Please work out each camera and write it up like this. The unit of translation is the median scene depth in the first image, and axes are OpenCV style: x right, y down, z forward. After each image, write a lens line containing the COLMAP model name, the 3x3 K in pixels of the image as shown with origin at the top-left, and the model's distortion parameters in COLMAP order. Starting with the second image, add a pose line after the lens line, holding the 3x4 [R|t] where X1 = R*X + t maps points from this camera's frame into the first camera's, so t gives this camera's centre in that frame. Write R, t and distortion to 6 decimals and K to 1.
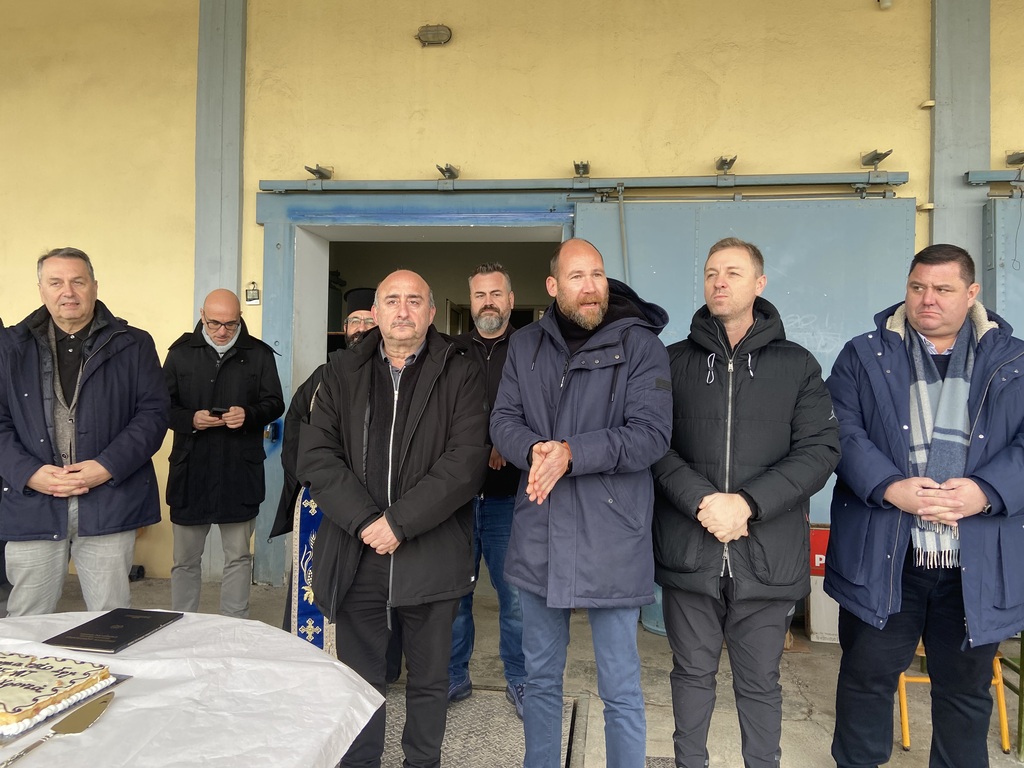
lens RADIAL K [[773.5, 0, 481.3], [0, 773.5, 378.1], [0, 0, 1]] dist [0.101151, -0.120284]
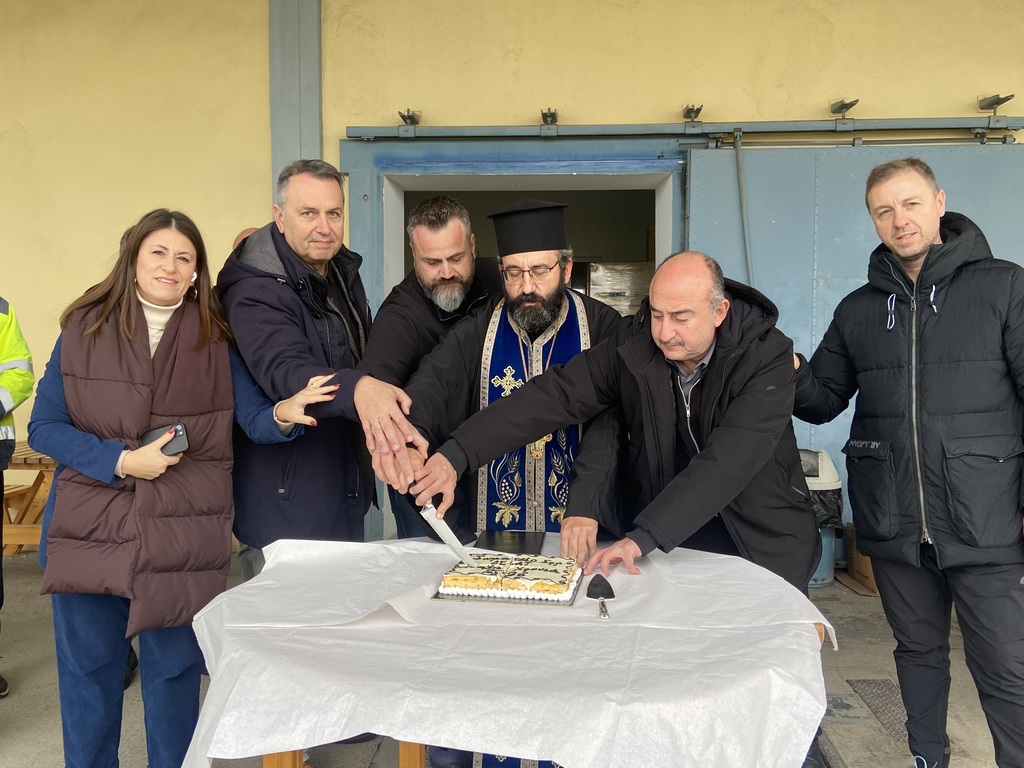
lens RADIAL K [[907.4, 0, 504.8], [0, 907.4, 384.6], [0, 0, 1]] dist [0.089221, -0.091667]
pose [[0.997813, -0.019613, 0.063126, -0.175727], [0.016904, 0.998925, 0.043157, 0.010734], [-0.063905, -0.041995, 0.997072, -0.114120]]
